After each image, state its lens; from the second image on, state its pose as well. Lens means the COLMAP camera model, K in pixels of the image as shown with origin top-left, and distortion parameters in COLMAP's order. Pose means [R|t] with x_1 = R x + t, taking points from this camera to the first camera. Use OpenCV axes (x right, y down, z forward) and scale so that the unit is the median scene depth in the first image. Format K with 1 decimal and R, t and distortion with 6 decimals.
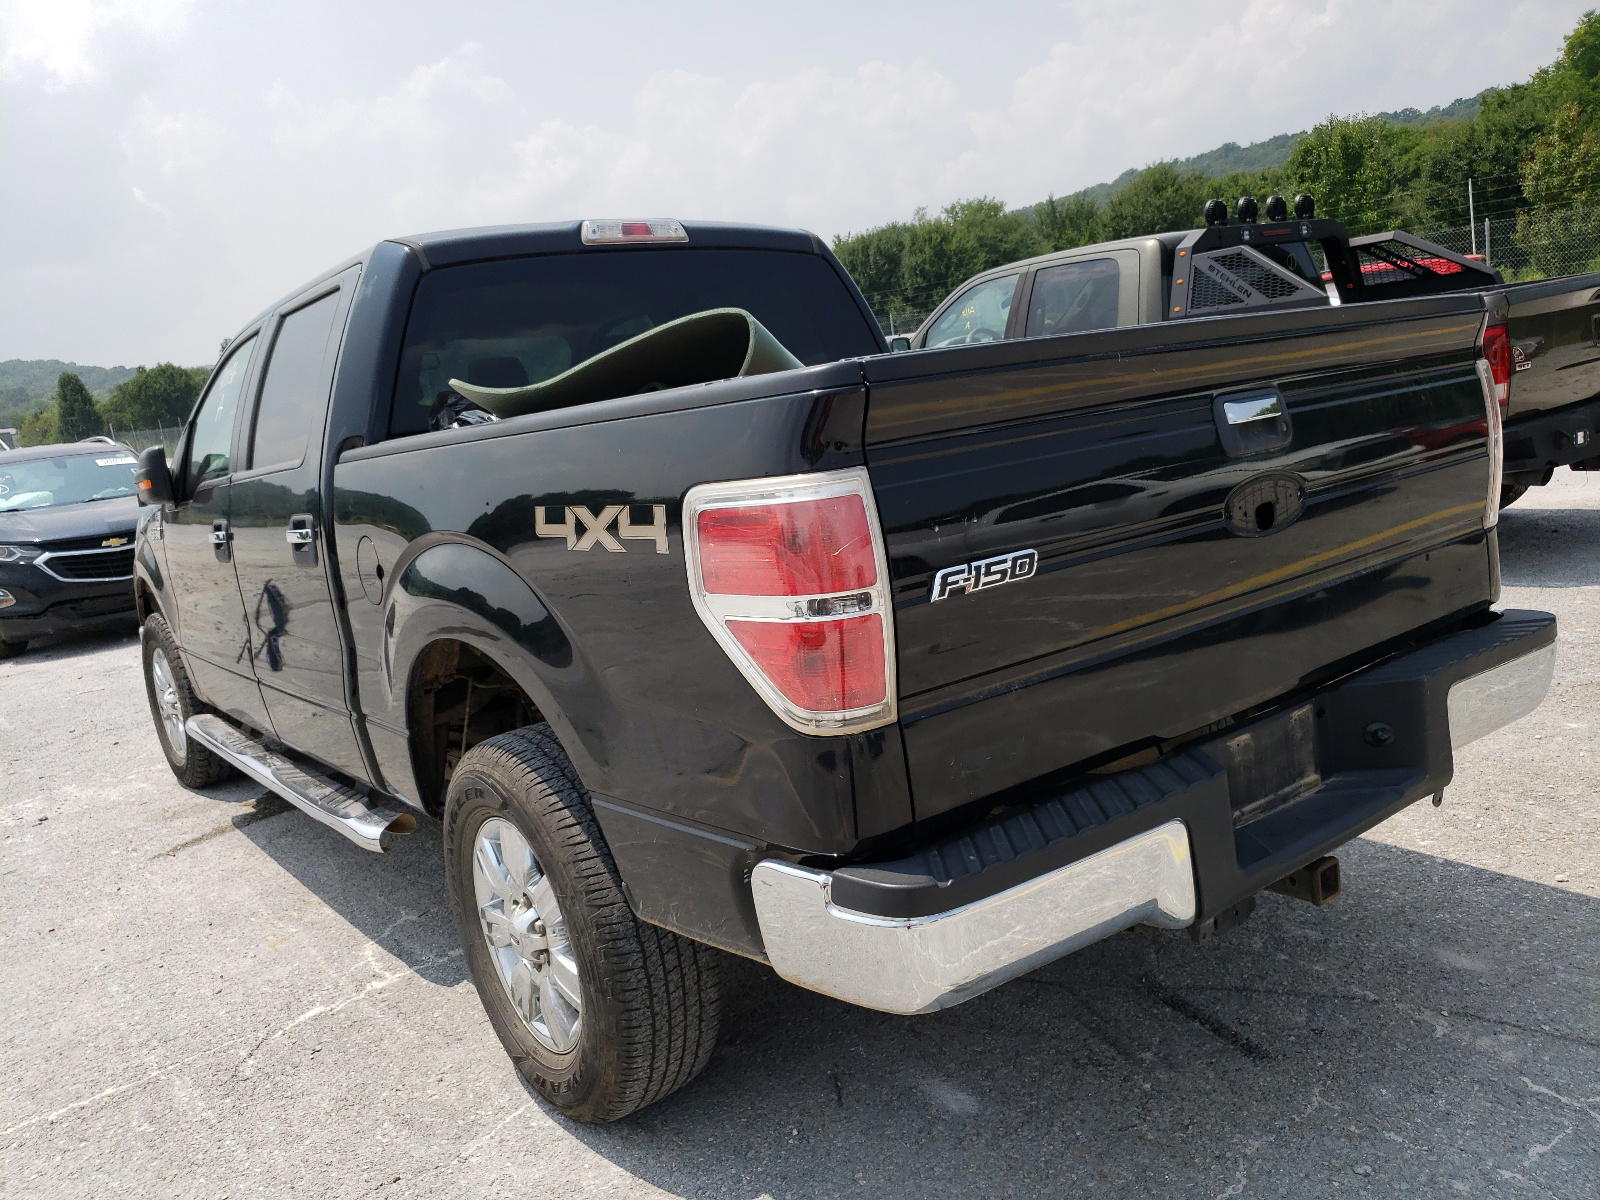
lens RADIAL K [[1252.9, 0, 805.9], [0, 1252.9, 595.5], [0, 0, 1]] dist [0.000561, 0.016021]
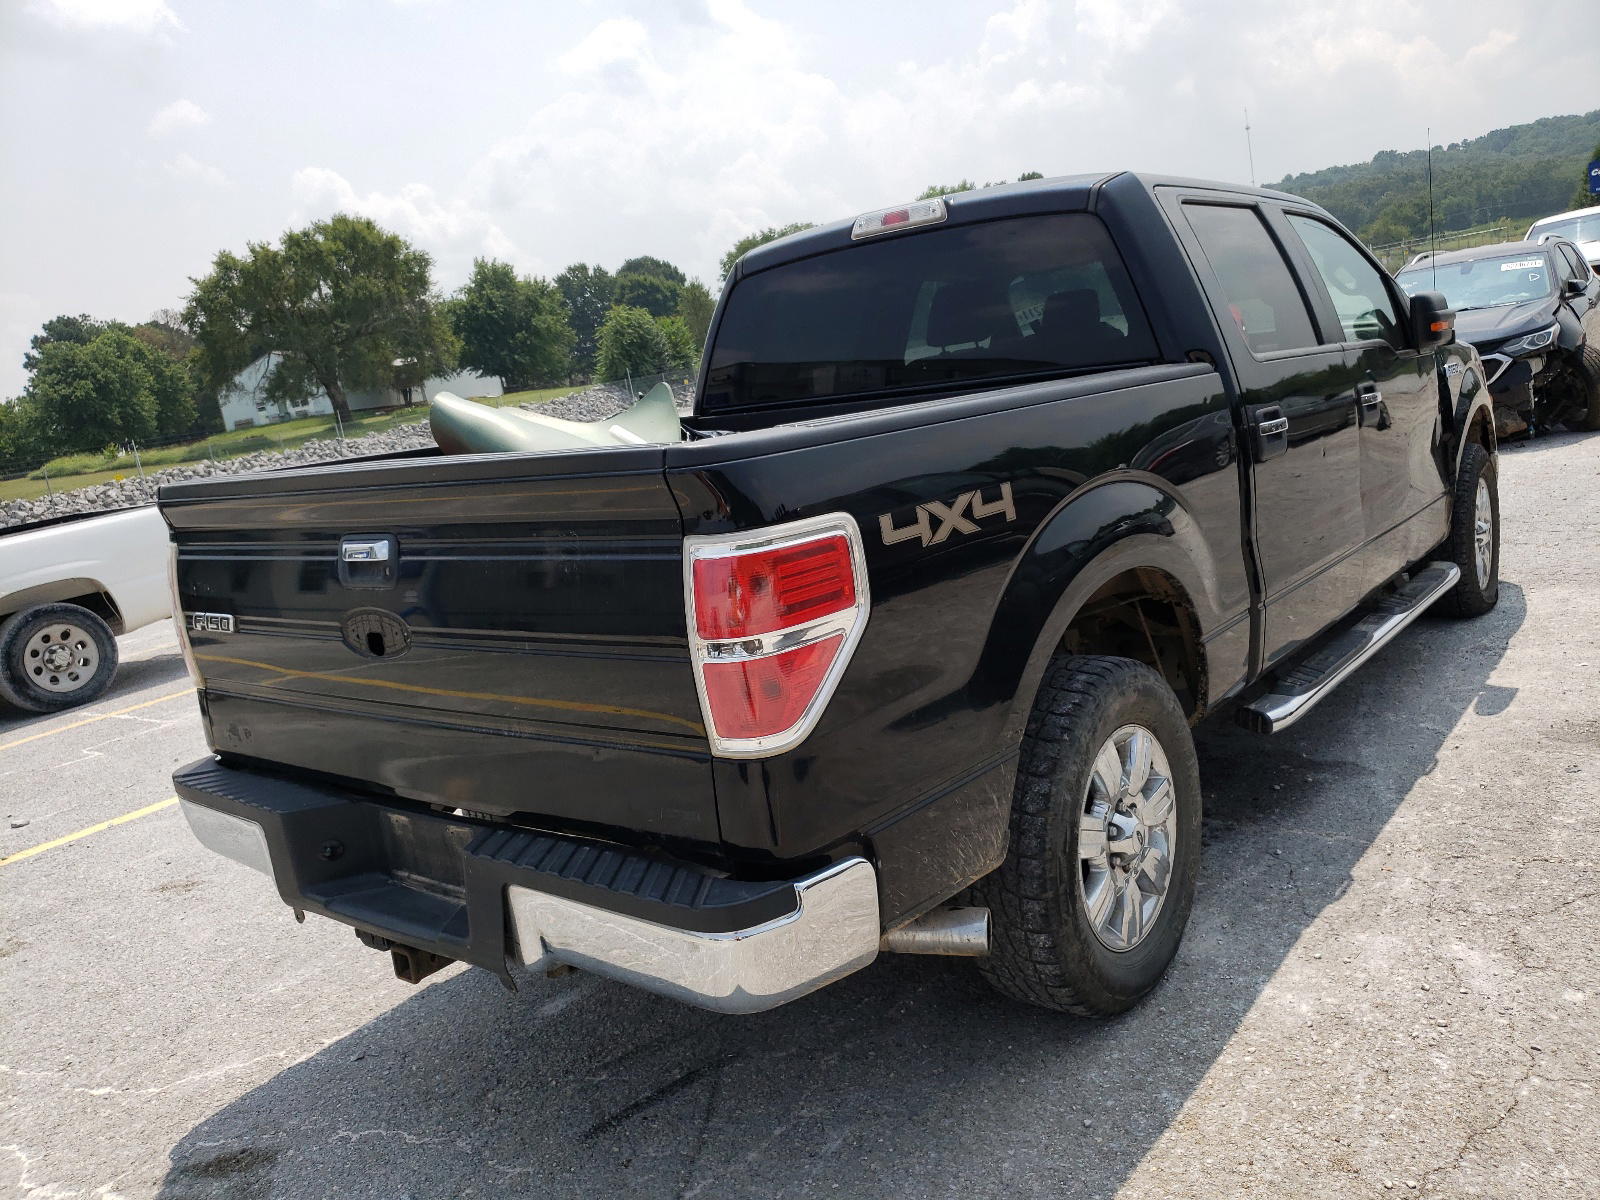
lens RADIAL K [[1252.9, 0, 801.6], [0, 1252.9, 599.4], [0, 0, 1]] dist [0.000561, 0.016021]
pose [[0.263939, 0.263828, -0.927756, 1.258962], [-0.057434, 0.964456, 0.257925, -0.347889], [0.962828, -0.014791, 0.269710, 0.884626]]
